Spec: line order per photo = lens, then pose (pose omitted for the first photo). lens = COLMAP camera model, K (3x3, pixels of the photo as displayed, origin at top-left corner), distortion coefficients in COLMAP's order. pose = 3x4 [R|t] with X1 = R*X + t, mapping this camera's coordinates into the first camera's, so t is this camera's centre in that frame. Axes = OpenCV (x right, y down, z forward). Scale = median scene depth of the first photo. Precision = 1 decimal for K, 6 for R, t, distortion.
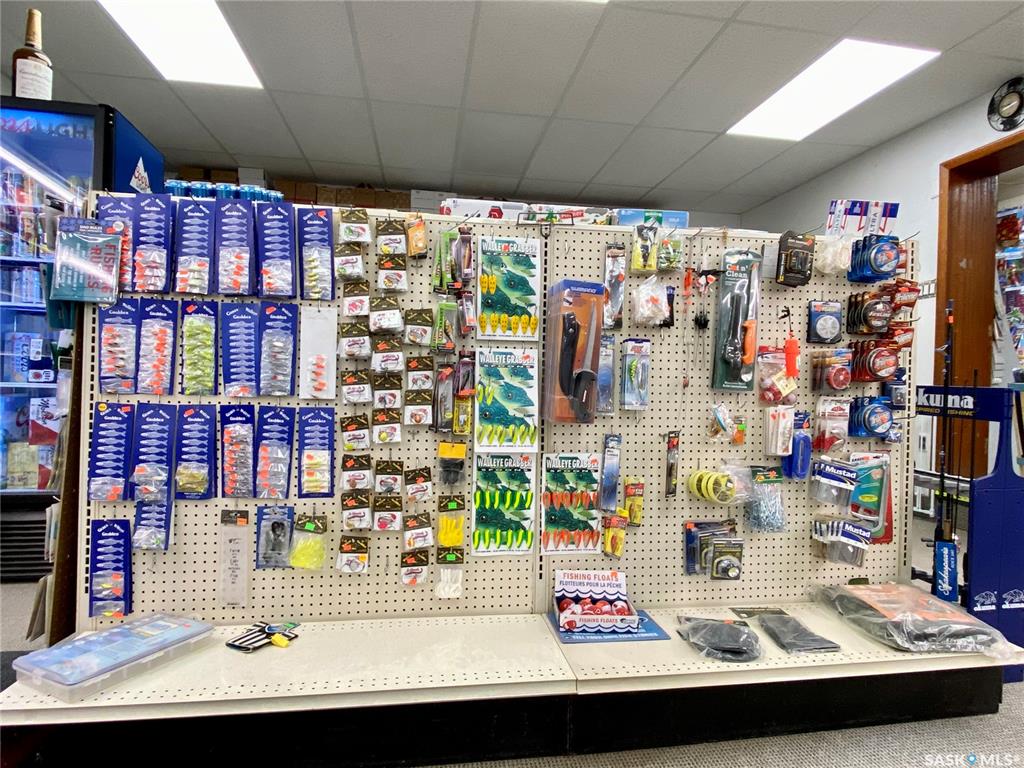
lens RADIAL K [[586.2, 0, 511.7], [0, 586.2, 381.2], [0, 0, 1]] dist [0.007392, -0.006886]
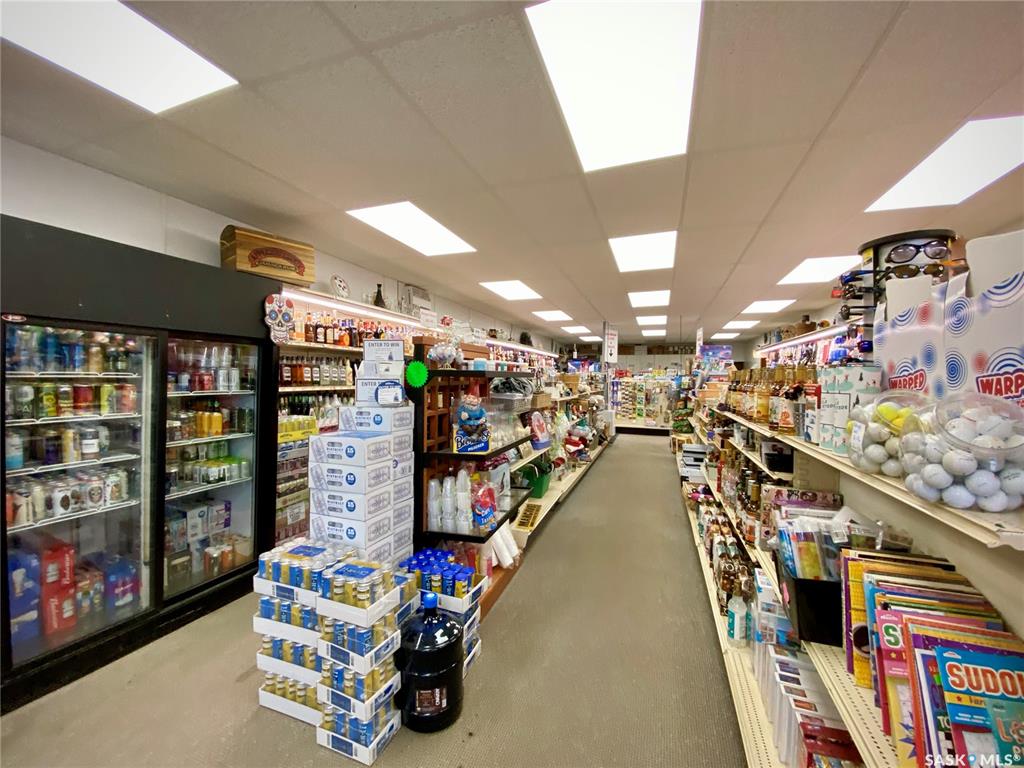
lens RADIAL K [[414.8, 0, 508.7], [0, 414.8, 380.9], [0, 0, 1]] dist [0.000194, -0.000020]
pose [[0.873523, -0.014502, -0.486566, 1.335884], [0.006875, 0.999824, -0.017456, -0.188877], [0.486734, 0.011903, 0.873469, -5.588050]]
